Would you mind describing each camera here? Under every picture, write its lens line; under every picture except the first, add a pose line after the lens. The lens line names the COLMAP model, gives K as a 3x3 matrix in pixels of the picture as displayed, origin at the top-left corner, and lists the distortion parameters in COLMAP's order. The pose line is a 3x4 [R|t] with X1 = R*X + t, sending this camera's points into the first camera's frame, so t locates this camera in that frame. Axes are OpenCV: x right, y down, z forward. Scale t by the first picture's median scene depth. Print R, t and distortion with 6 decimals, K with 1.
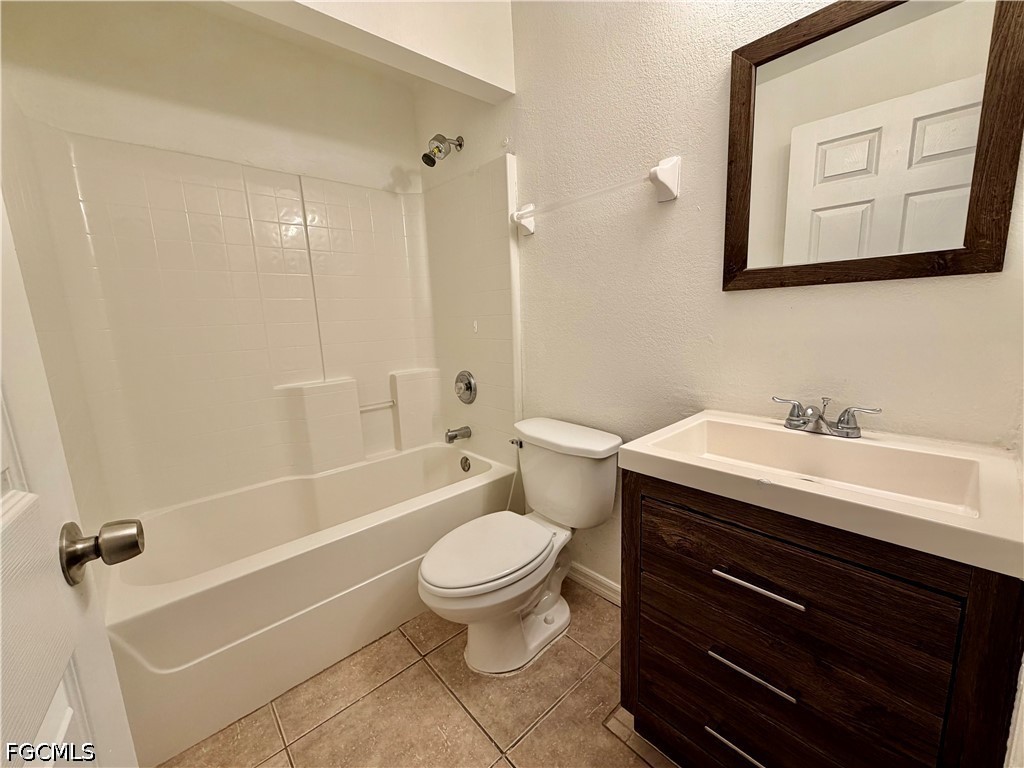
lens RADIAL K [[407.9, 0, 510.1], [0, 407.9, 386.6], [0, 0, 1]] dist [0.001212, 0.000166]
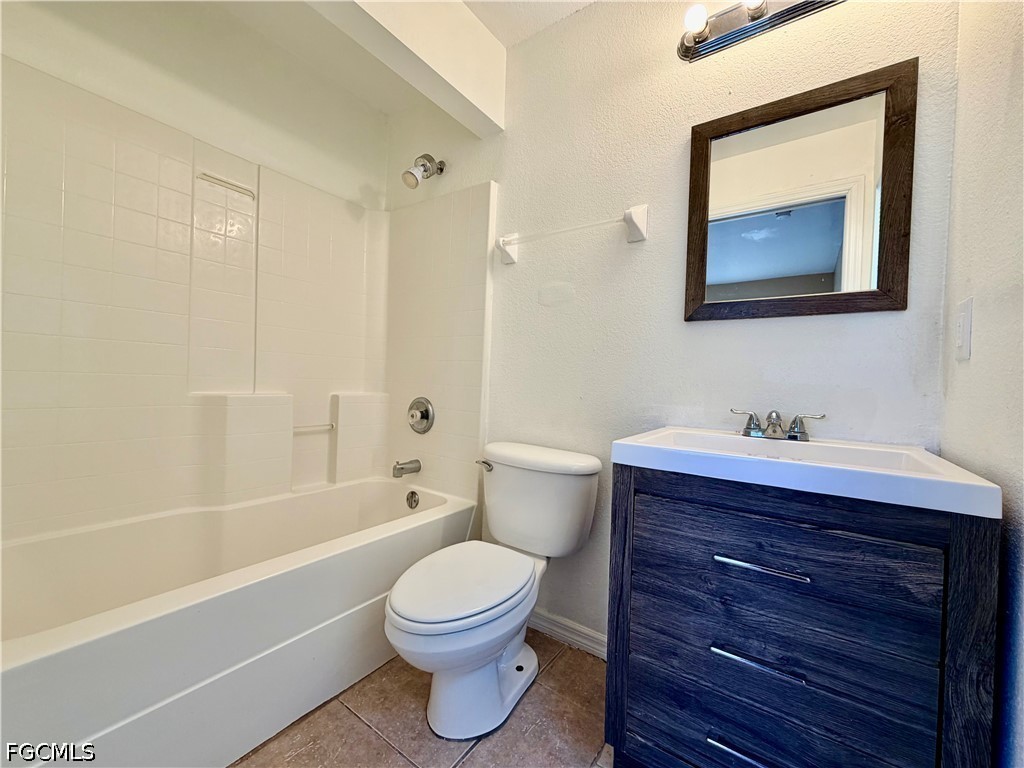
lens RADIAL K [[407.9, 0, 510.1], [0, 407.9, 386.6], [0, 0, 1]] dist [0.001212, 0.000166]
pose [[0.970567, 0.071564, 0.229952, -0.145212], [-0.029135, 0.982707, -0.182860, 0.122073], [-0.239062, 0.170778, 0.955868, 0.068368]]
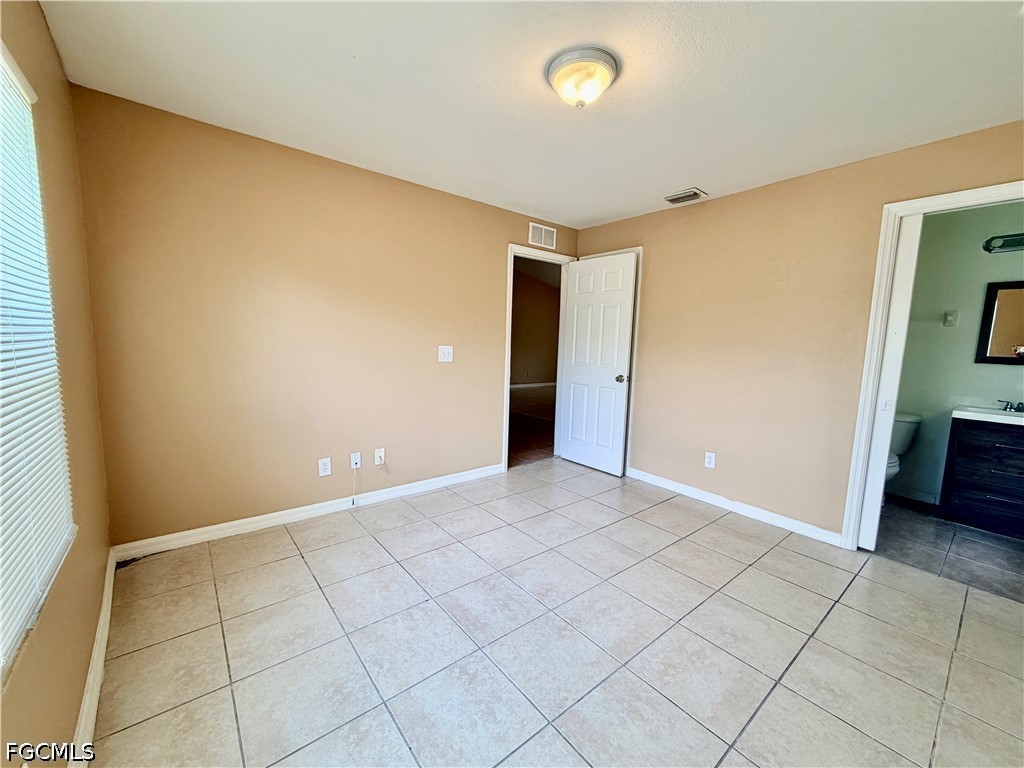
lens RADIAL K [[407.9, 0, 510.1], [0, 407.9, 386.6], [0, 0, 1]] dist [0.001212, 0.000166]
pose [[0.996230, 0.076938, -0.040084, -1.933588], [-0.079795, 0.993958, -0.075362, 0.292759], [0.034044, 0.078277, 0.996350, -1.424587]]
